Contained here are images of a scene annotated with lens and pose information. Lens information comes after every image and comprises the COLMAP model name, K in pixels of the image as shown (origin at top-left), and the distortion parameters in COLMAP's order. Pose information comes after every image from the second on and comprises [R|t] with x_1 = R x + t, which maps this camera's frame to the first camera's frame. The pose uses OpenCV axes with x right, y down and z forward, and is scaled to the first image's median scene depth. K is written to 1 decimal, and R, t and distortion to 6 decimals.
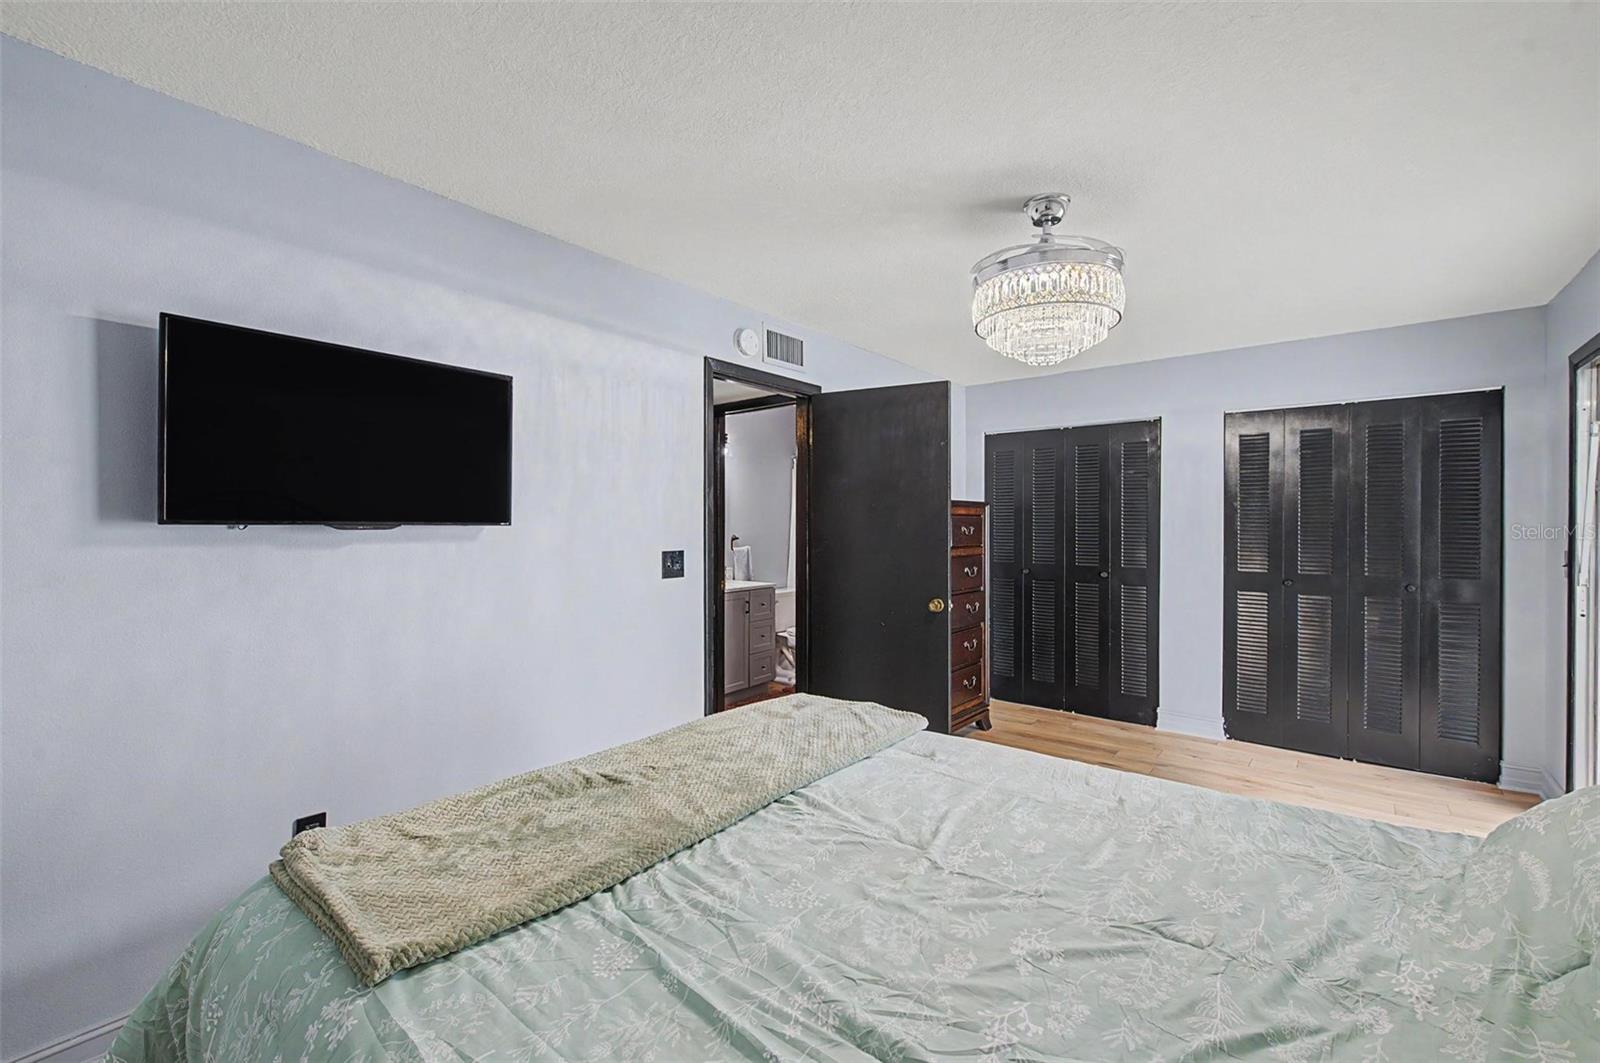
lens RADIAL K [[676.7, 0, 831.8], [0, 676.7, 520.2], [0, 0, 1]] dist [-0.000283, -0.000114]
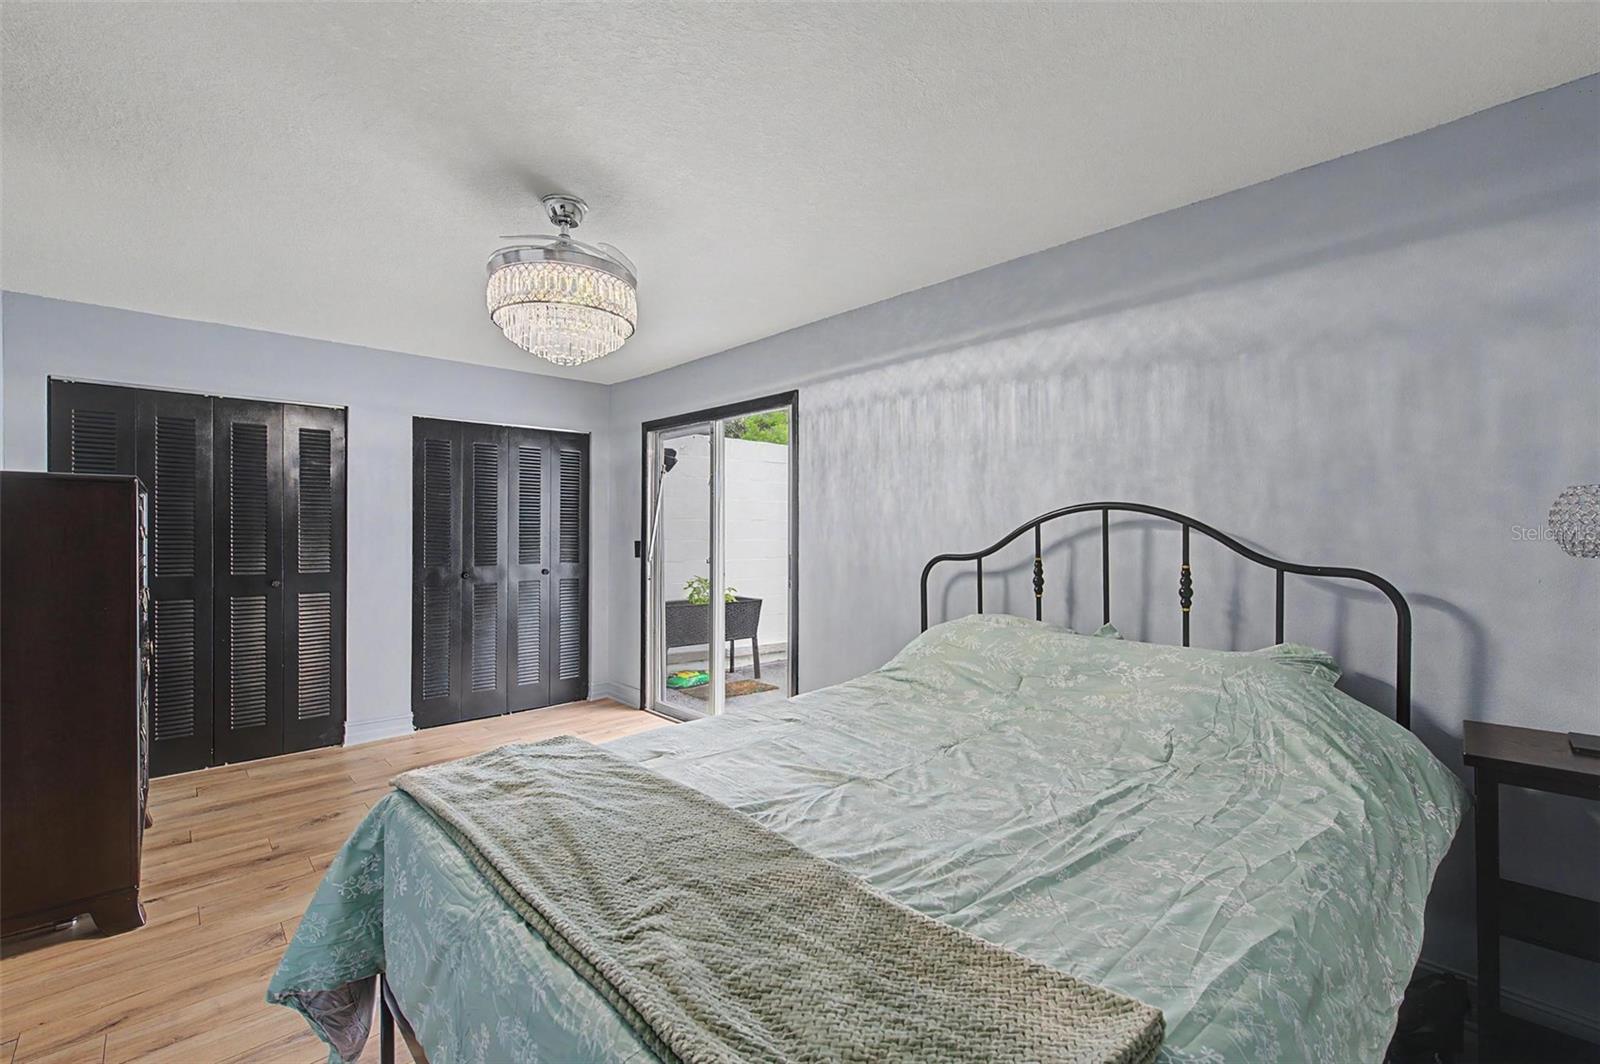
lens RADIAL K [[656.7, 0, 800.7], [0, 656.7, 527.9], [0, 0, 1]] dist [-0.000488, -0.000142]
pose [[0.174688, -0.003906, 0.984616, -0.587334], [-0.007332, 0.999959, 0.005267, 0.007585], [-0.984596, -0.008139, 0.174652, 0.484436]]
